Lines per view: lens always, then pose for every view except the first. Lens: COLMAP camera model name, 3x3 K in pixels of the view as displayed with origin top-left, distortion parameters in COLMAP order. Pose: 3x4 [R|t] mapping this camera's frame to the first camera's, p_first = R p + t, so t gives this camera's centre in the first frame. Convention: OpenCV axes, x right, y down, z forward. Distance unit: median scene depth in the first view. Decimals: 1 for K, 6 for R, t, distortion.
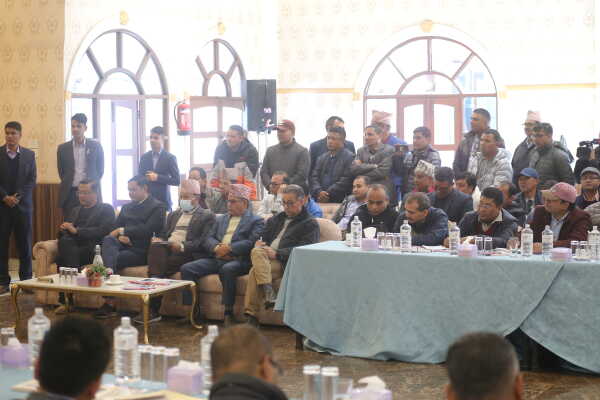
lens RADIAL K [[1229.6, 0, 300.0], [0, 1229.6, 200.0], [0, 0, 1]] dist [-0.205797, -0.541122]
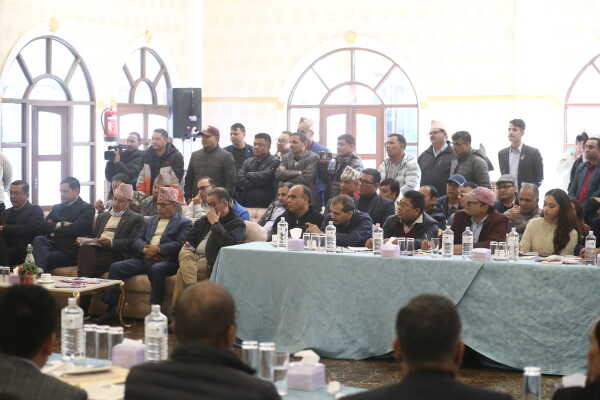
lens RADIAL K [[1229.6, 0, 300.0], [0, 1229.6, 200.0], [0, 0, 1]] dist [-0.205797, -0.541122]
pose [[0.997772, 0.009467, 0.066047, -0.006890], [-0.008704, 0.999892, -0.011828, 0.009119], [-0.066152, 0.011227, 0.997746, -0.026137]]
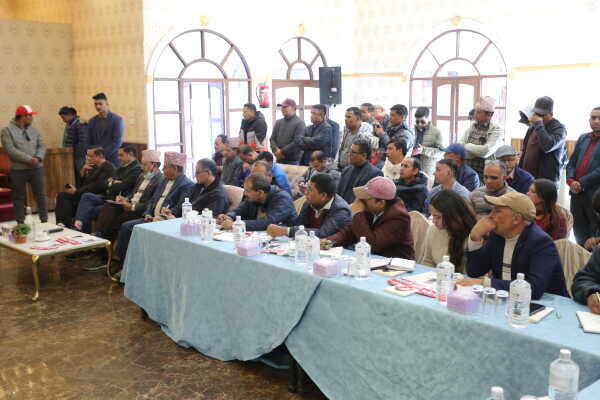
lens RADIAL K [[660.2, 0, 300.0], [0, 660.2, 200.0], [0, 0, 1]] dist [0.047673, 0.049270]
pose [[0.953722, 0.046360, -0.297094, 0.253252], [-0.018030, 0.995082, 0.097397, -0.034058], [0.300148, -0.087533, 0.949868, 0.434030]]
